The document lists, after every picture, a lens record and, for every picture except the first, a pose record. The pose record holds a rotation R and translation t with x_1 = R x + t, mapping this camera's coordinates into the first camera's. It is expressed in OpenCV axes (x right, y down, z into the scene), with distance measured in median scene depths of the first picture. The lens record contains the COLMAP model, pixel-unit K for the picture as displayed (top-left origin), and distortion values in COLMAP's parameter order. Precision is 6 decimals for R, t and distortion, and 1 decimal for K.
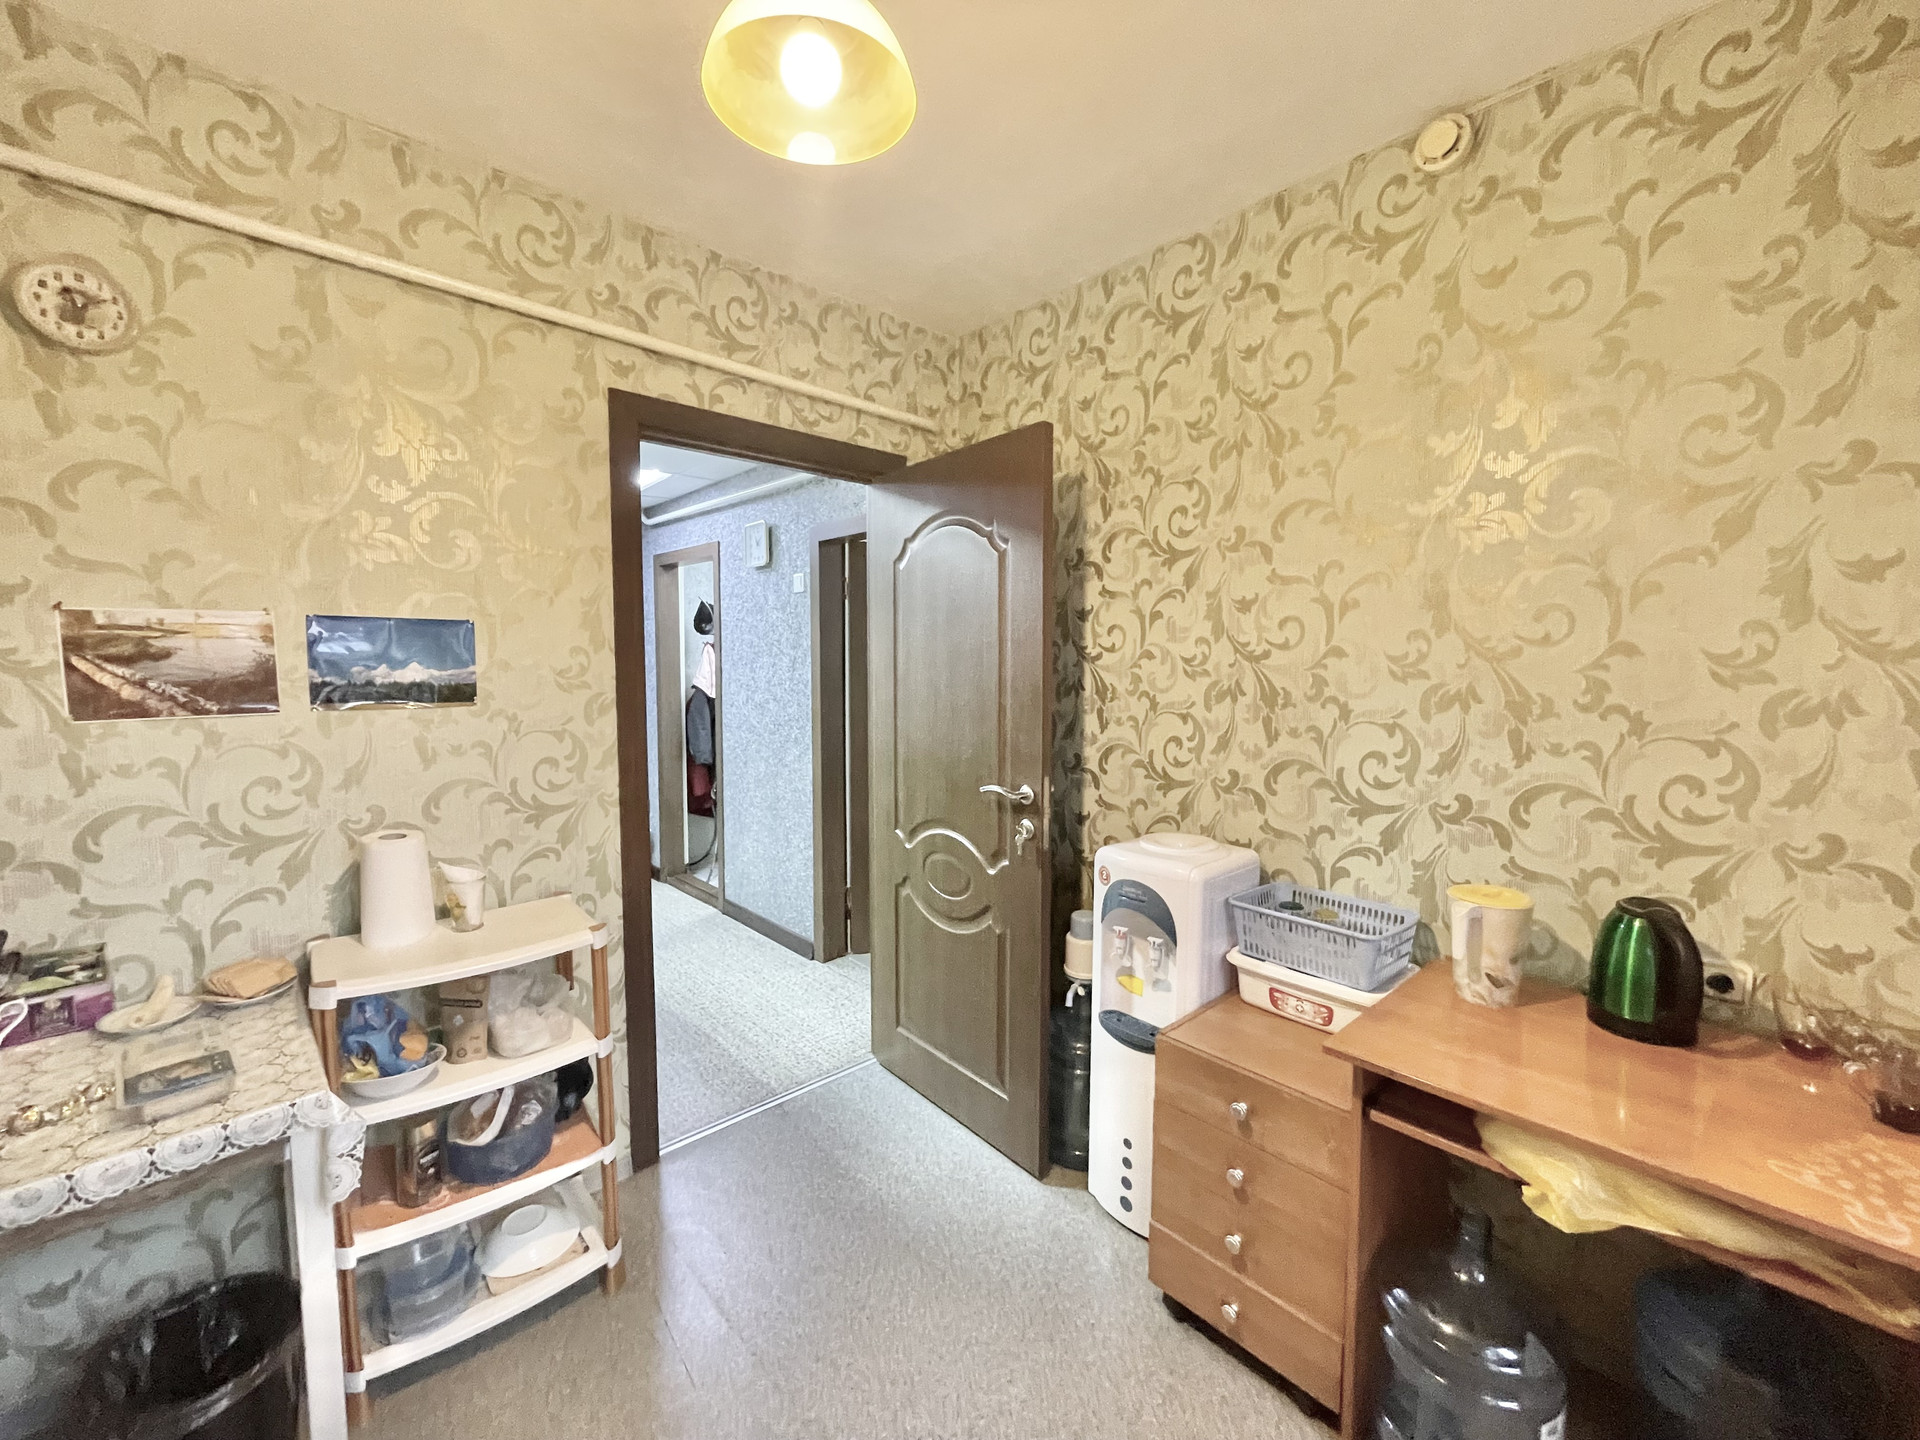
lens RADIAL K [[778.1, 0, 955.5], [0, 778.1, 722.8], [0, 0, 1]] dist [-0.019368, -0.000271]
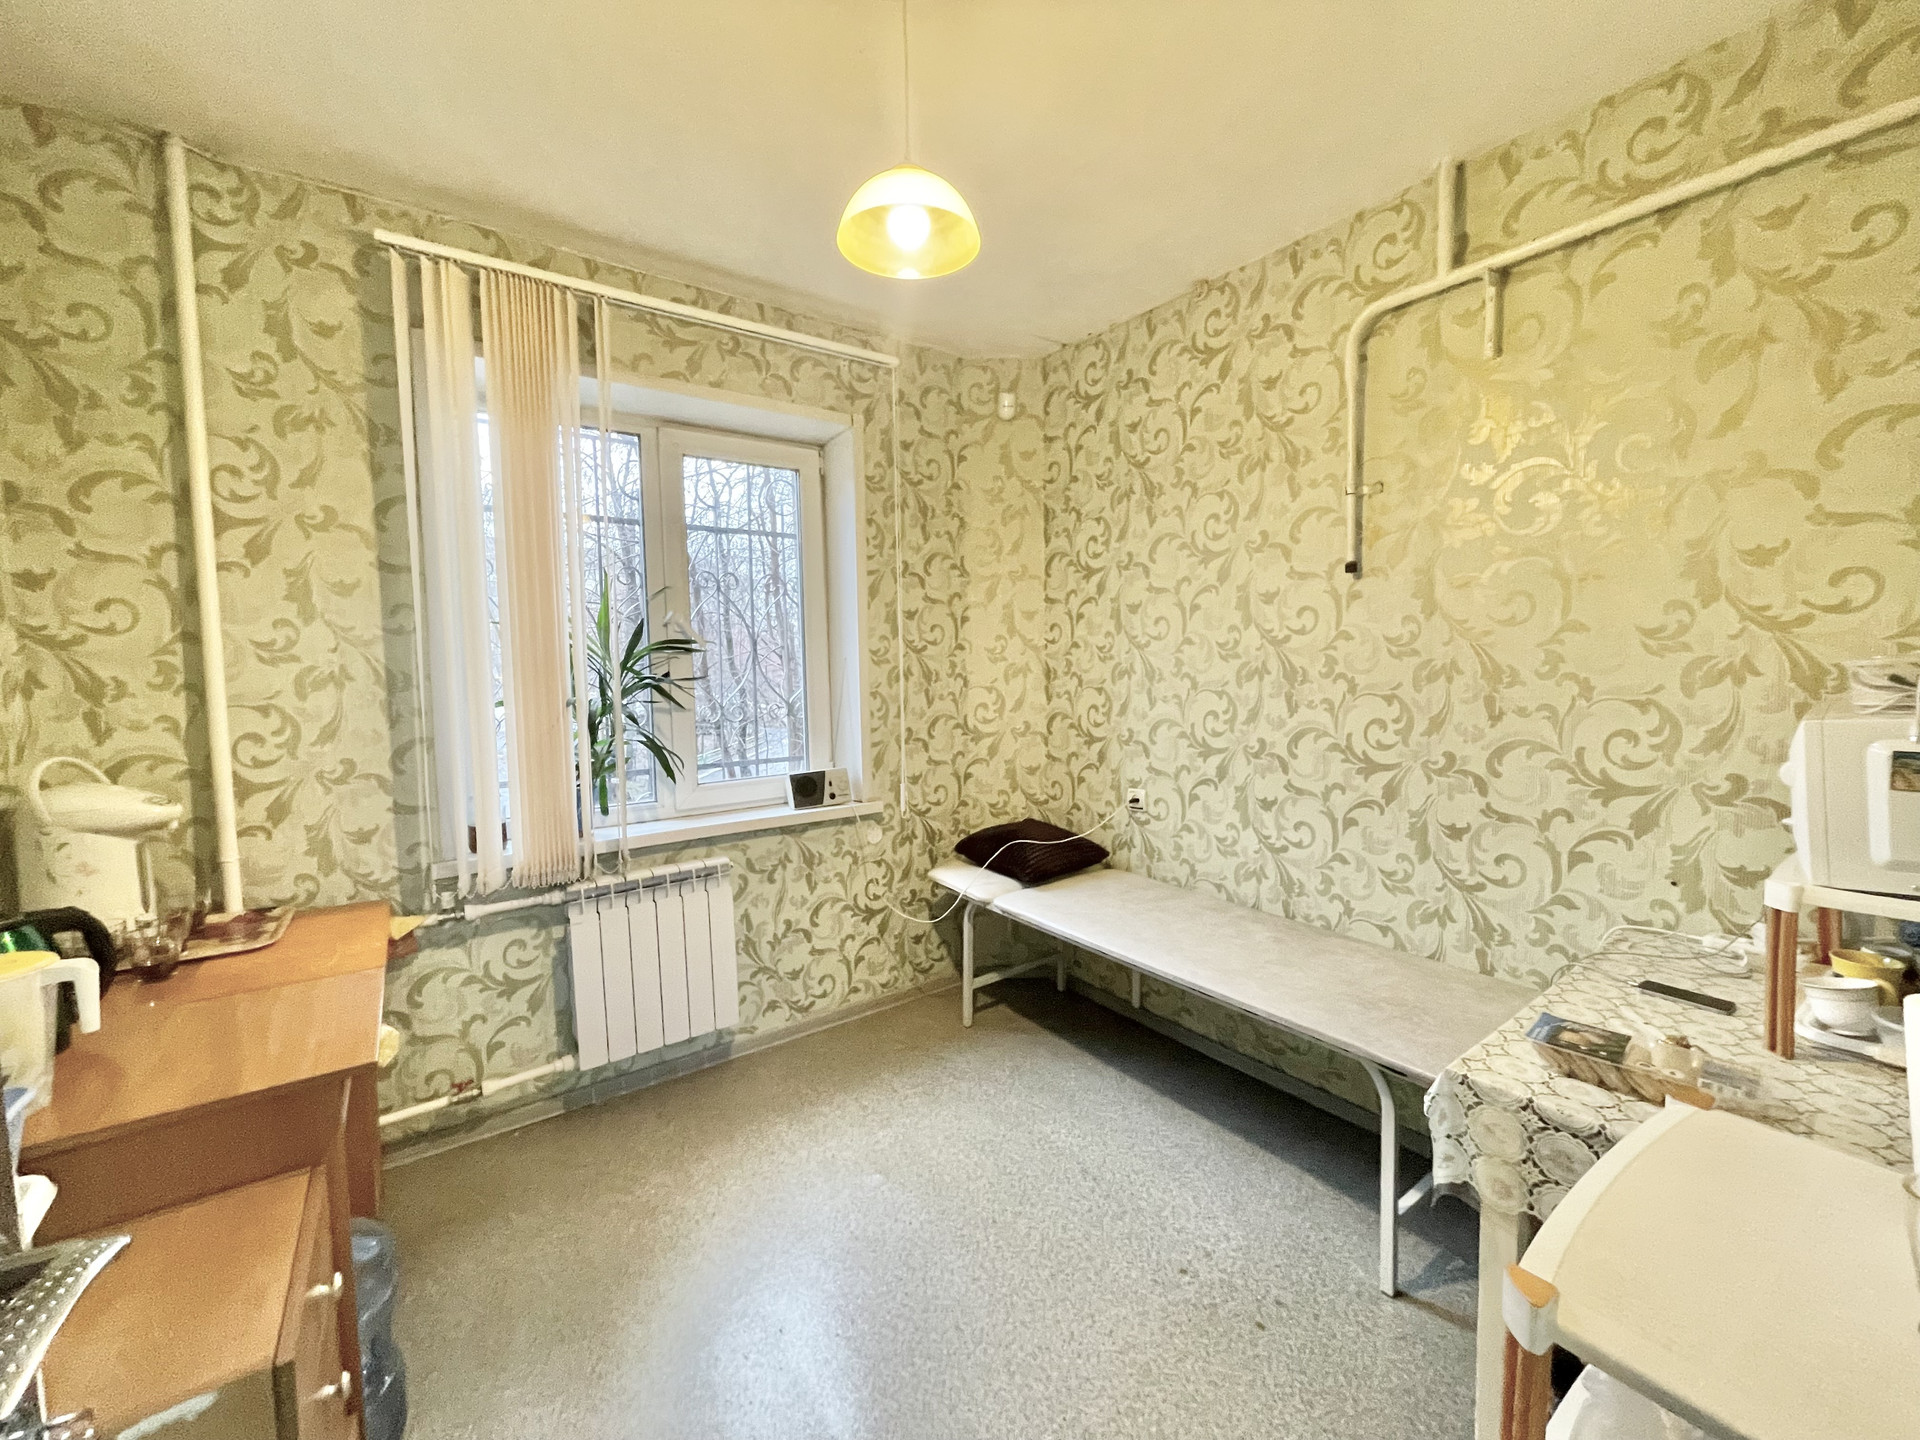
lens RADIAL K [[778.1, 0, 958.0], [0, 778.1, 710.4], [0, 0, 1]] dist [-0.019368, -0.000271]
pose [[0.995309, -0.009132, -0.096310, 0.018086], [0.007880, 0.999880, -0.013372, 0.032979], [0.096421, 0.012550, 0.995262, -0.217130]]
